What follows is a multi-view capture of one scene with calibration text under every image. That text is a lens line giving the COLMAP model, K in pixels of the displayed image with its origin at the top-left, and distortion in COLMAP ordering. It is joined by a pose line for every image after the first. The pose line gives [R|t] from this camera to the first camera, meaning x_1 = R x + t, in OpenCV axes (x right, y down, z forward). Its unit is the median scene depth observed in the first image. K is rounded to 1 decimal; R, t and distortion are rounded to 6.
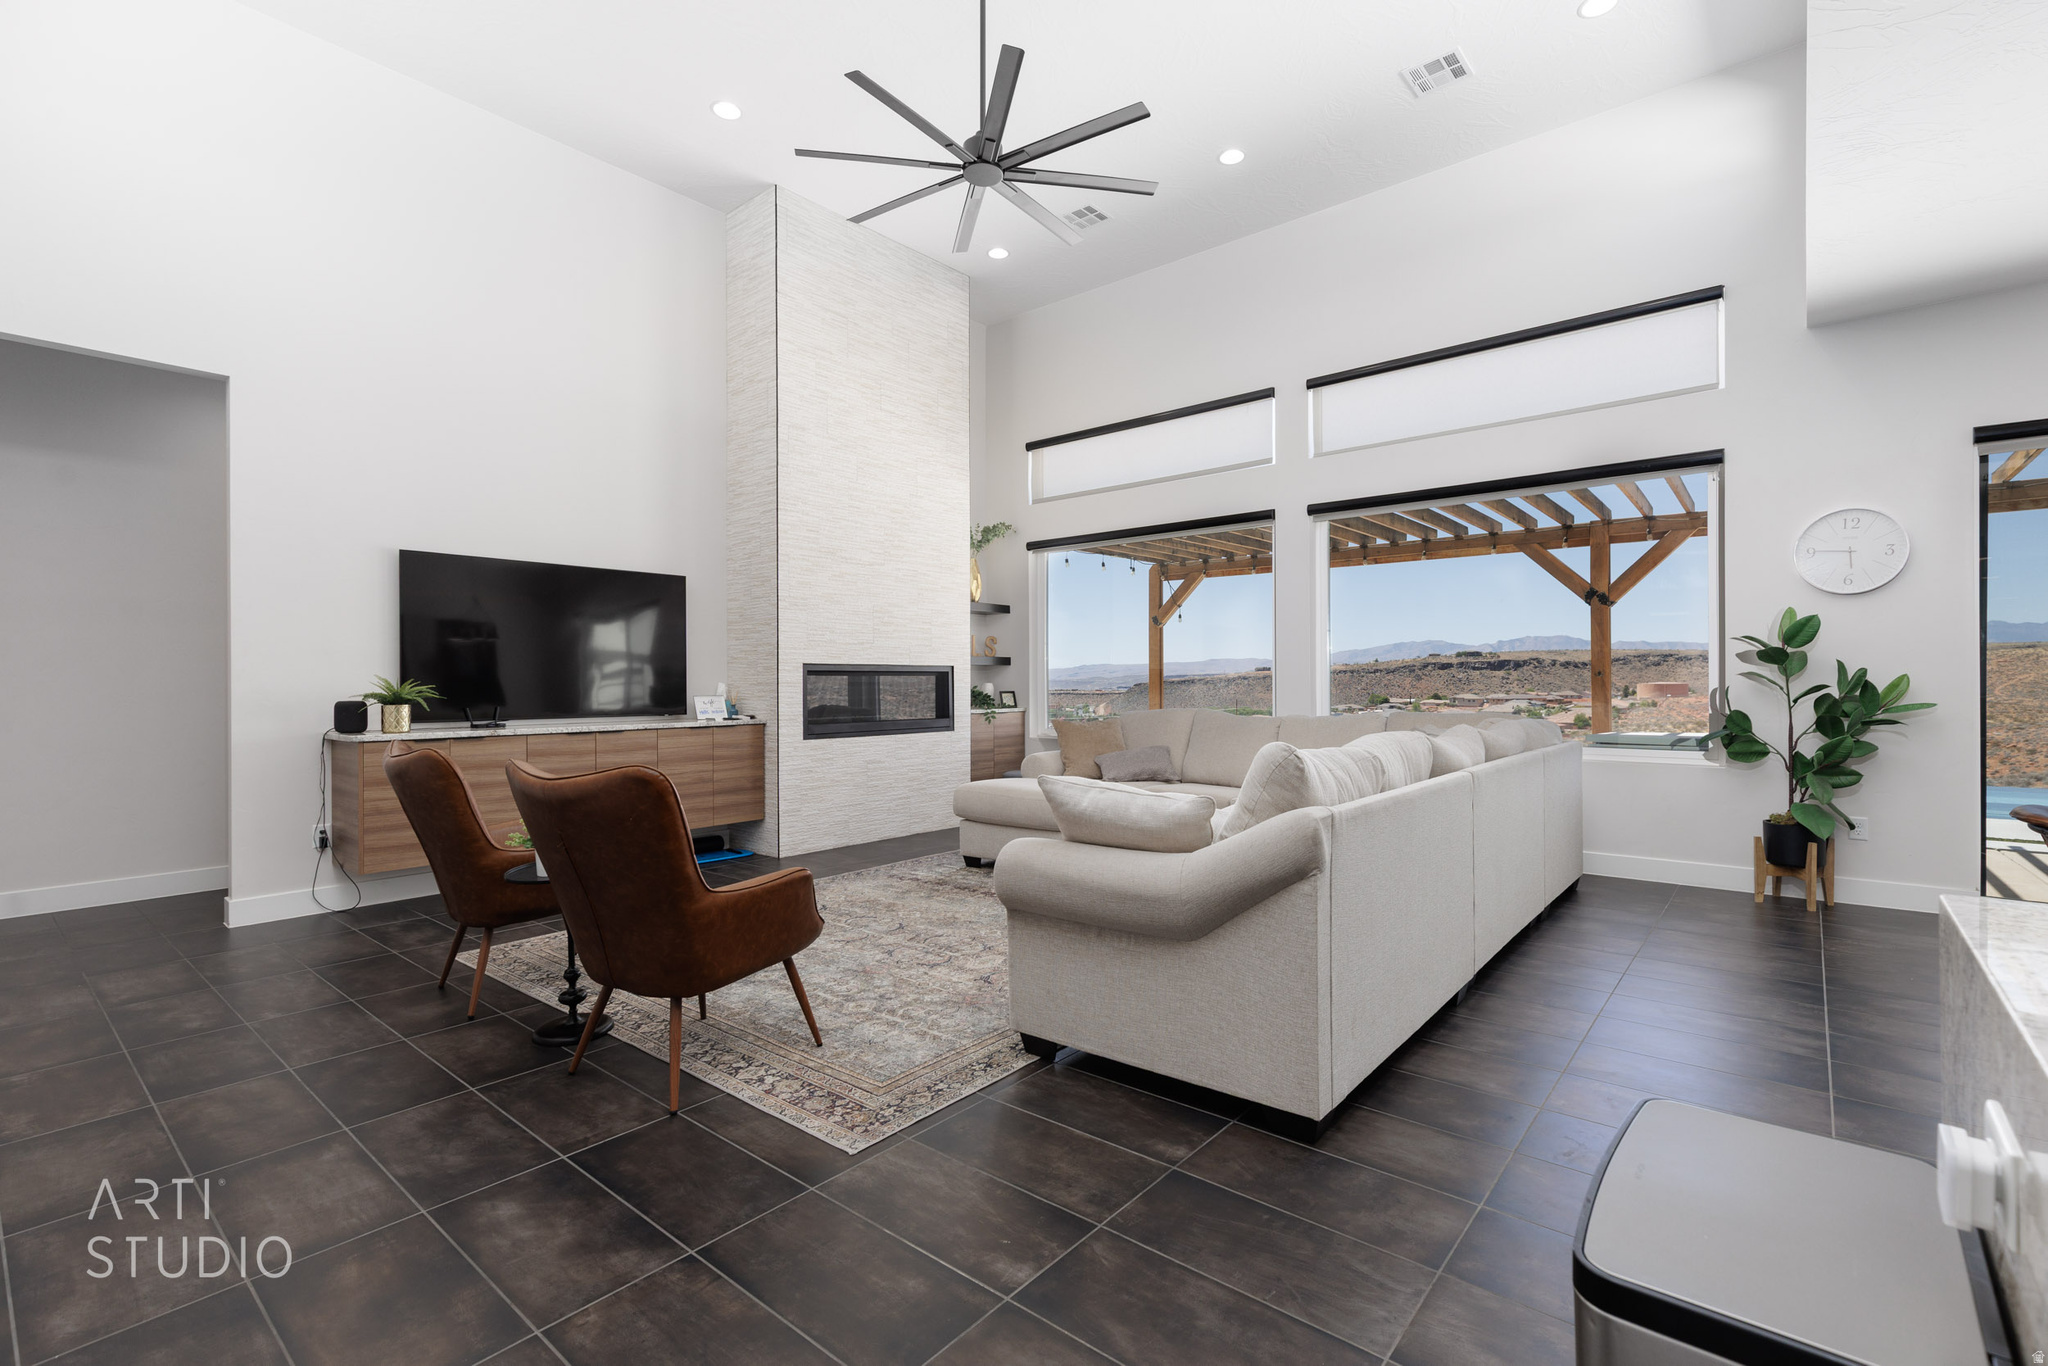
lens RADIAL K [[916.4, 0, 1036.4], [0, 916.4, 685.8], [0, 0, 1]] dist [0.010276, -0.002656]
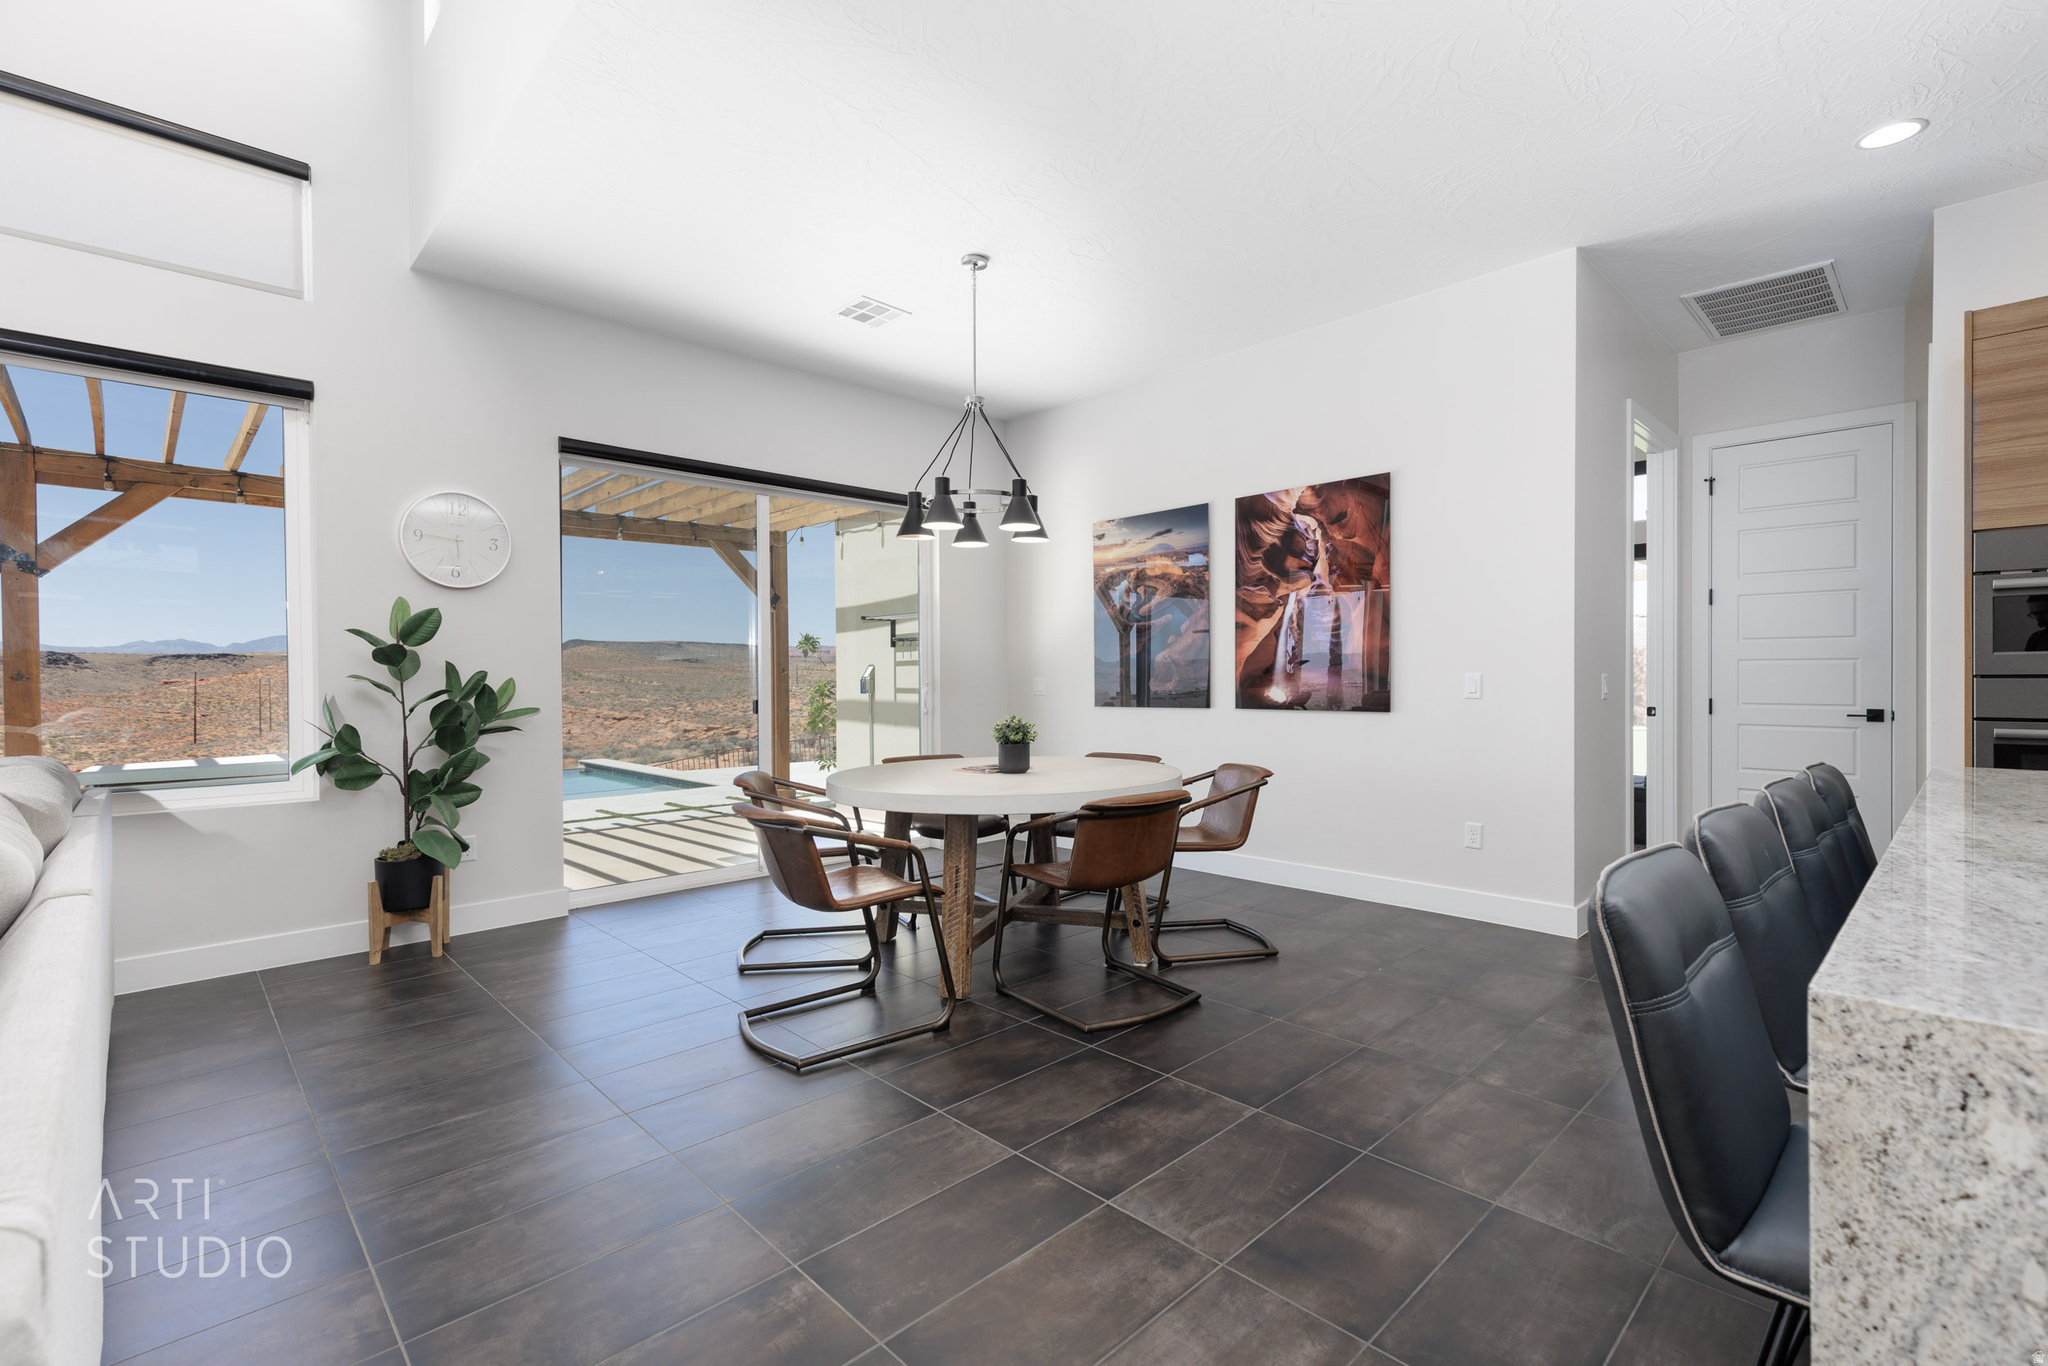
lens RADIAL K [[916.4, 0, 1036.6], [0, 916.4, 684.4], [0, 0, 1]] dist [0.010276, -0.002656]
pose [[0.106041, -0.003631, 0.994355, 0.039136], [0.010887, 0.999938, 0.002491, -0.001797], [-0.994302, 0.010561, 0.106074, 0.261071]]
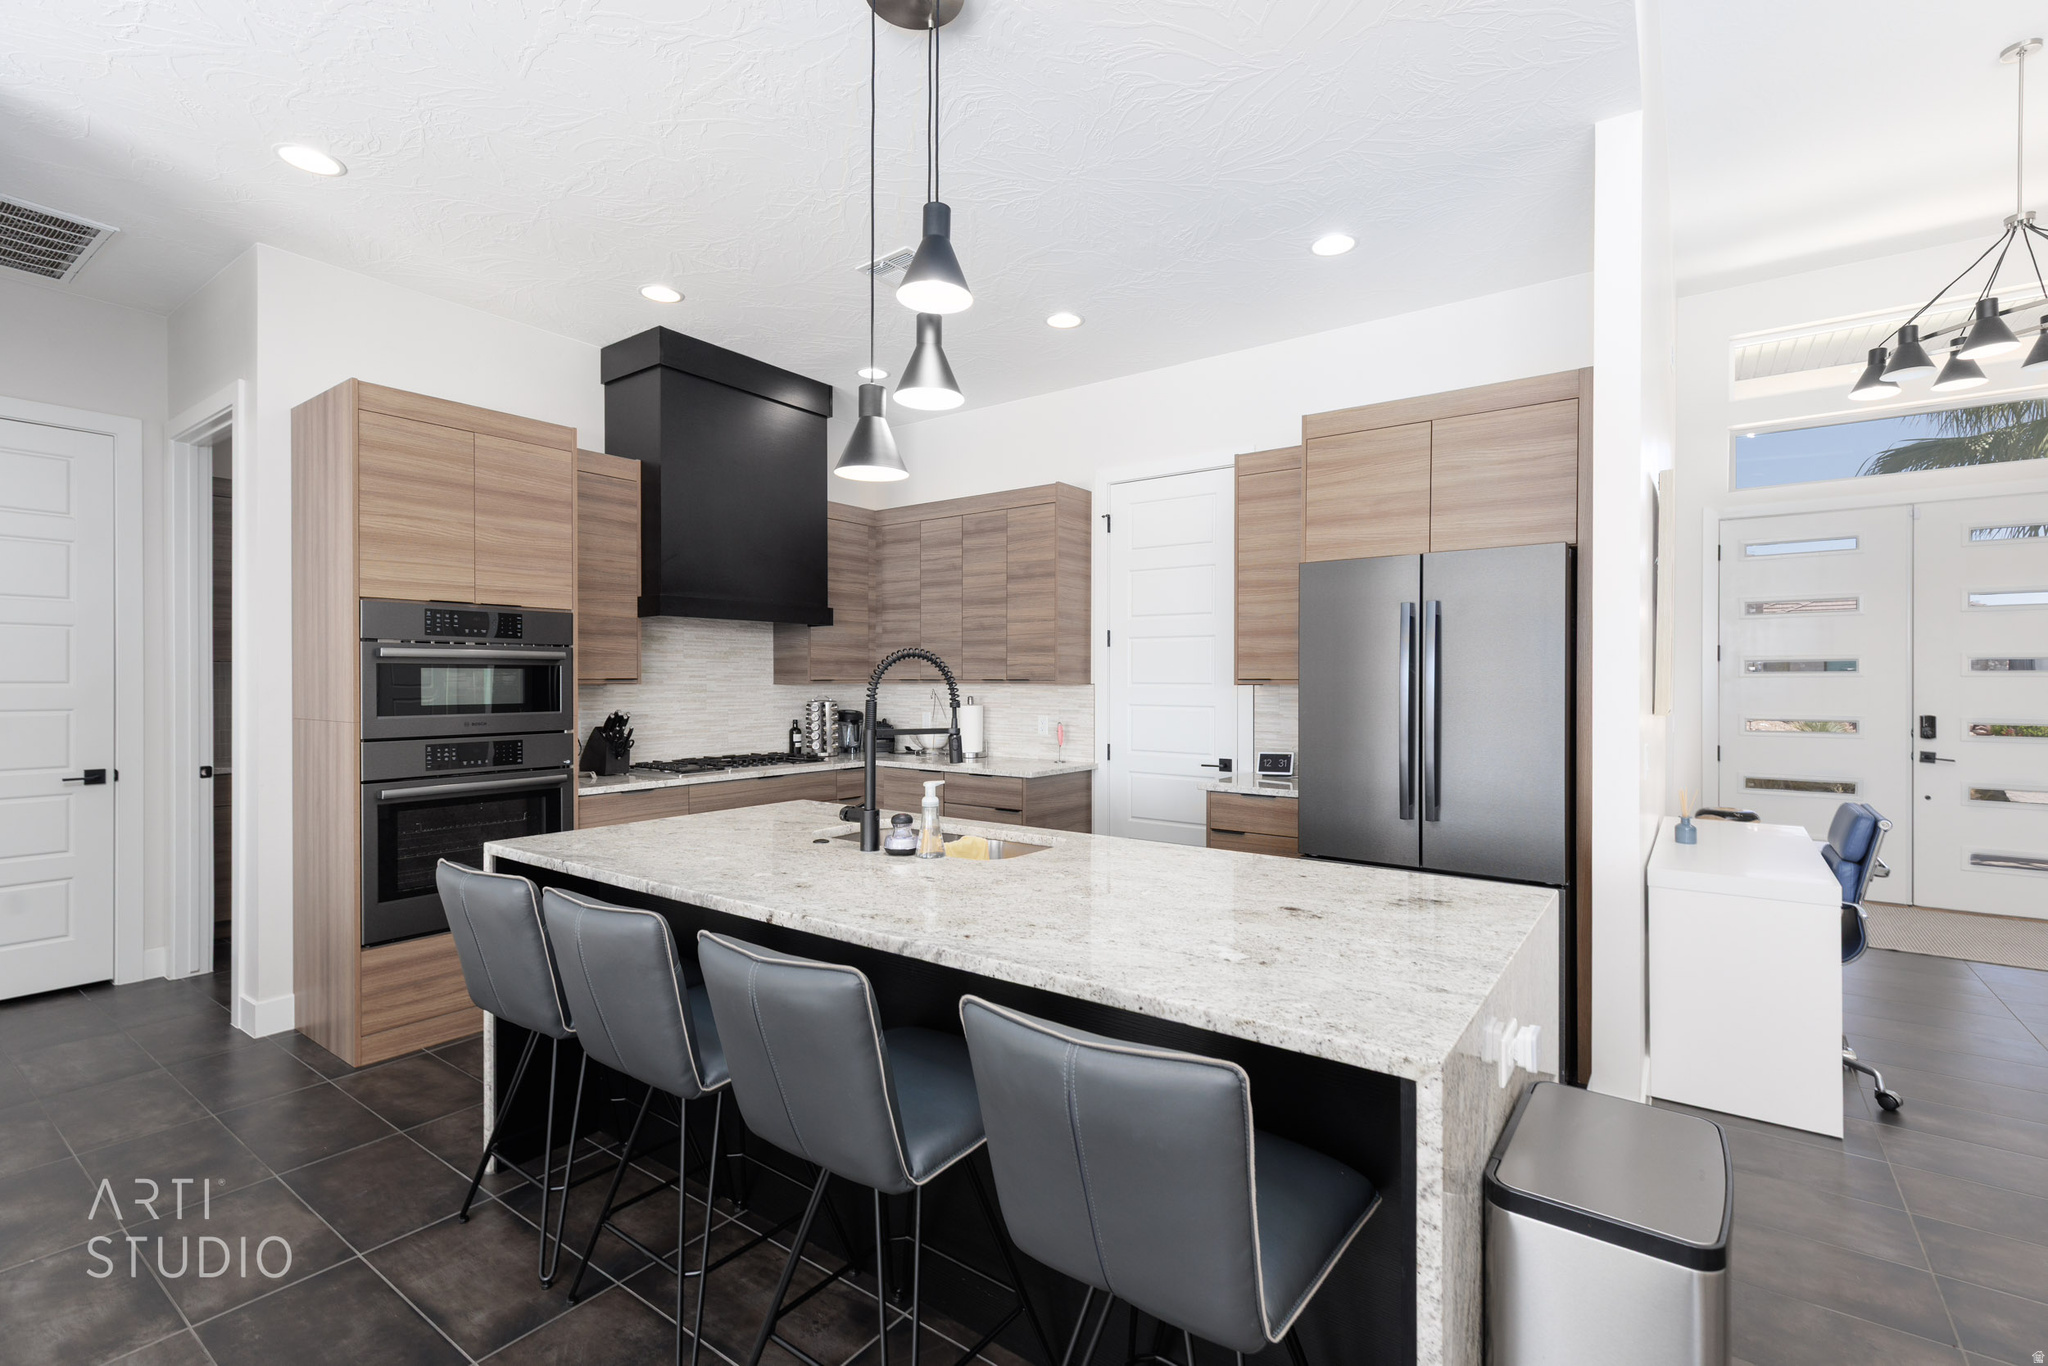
lens RADIAL K [[916.4, 0, 1039.6], [0, 916.4, 687.6], [0, 0, 1]] dist [0.010276, -0.002656]
pose [[-0.997448, 0.005409, -0.071189, 0.259703], [0.004557, 0.999916, 0.012114, -0.033713], [0.071248, 0.011758, -0.997389, 0.342201]]
